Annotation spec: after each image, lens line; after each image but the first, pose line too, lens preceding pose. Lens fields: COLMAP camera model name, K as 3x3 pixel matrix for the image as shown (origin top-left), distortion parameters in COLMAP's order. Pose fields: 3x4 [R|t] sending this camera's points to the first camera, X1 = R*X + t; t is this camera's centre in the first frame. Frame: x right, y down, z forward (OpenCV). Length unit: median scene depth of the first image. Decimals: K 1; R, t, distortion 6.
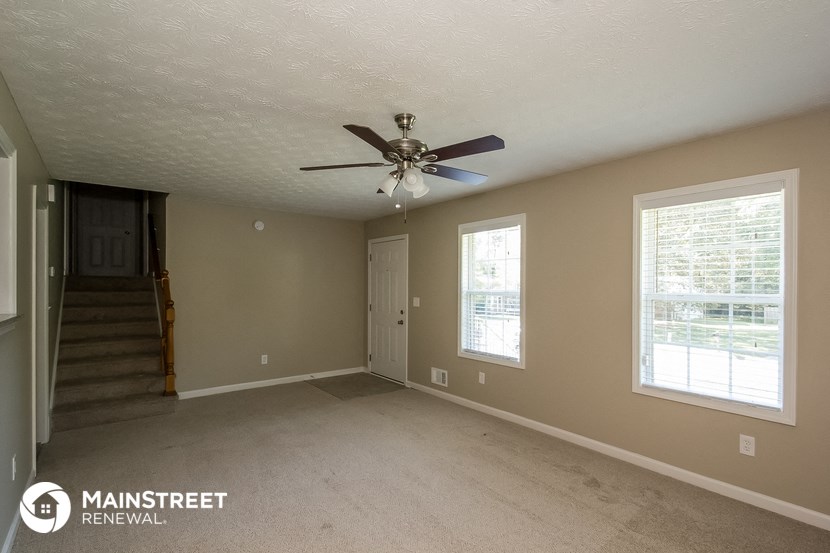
lens RADIAL K [[412.0, 0, 416.0], [0, 412.0, 283.6], [0, 0, 1]] dist [-0.000160, -0.000087]
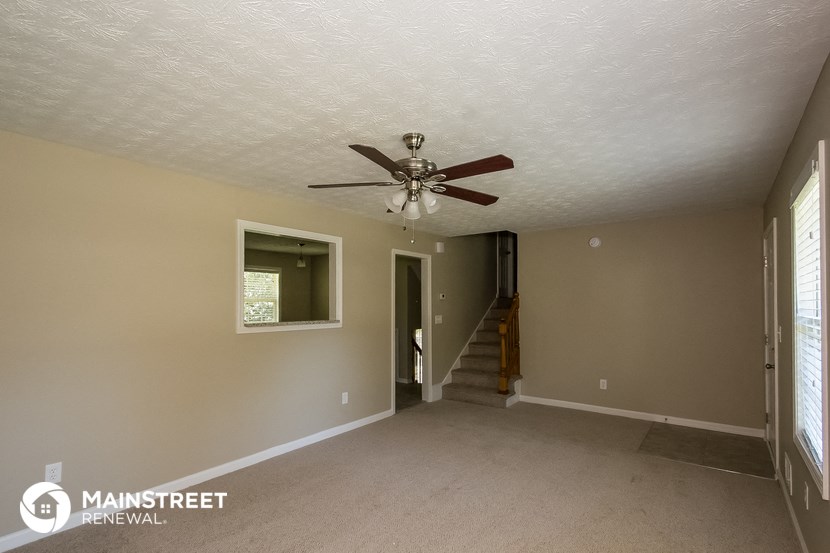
lens RADIAL K [[401.5, 0, 416.7], [0, 401.5, 296.8], [0, 0, 1]] dist [-0.000091, -0.000014]
pose [[0.266105, -0.020666, -0.963722, 0.493488], [-0.005222, 0.999725, -0.022880, 0.011831], [0.963930, 0.011121, 0.265924, 0.435492]]
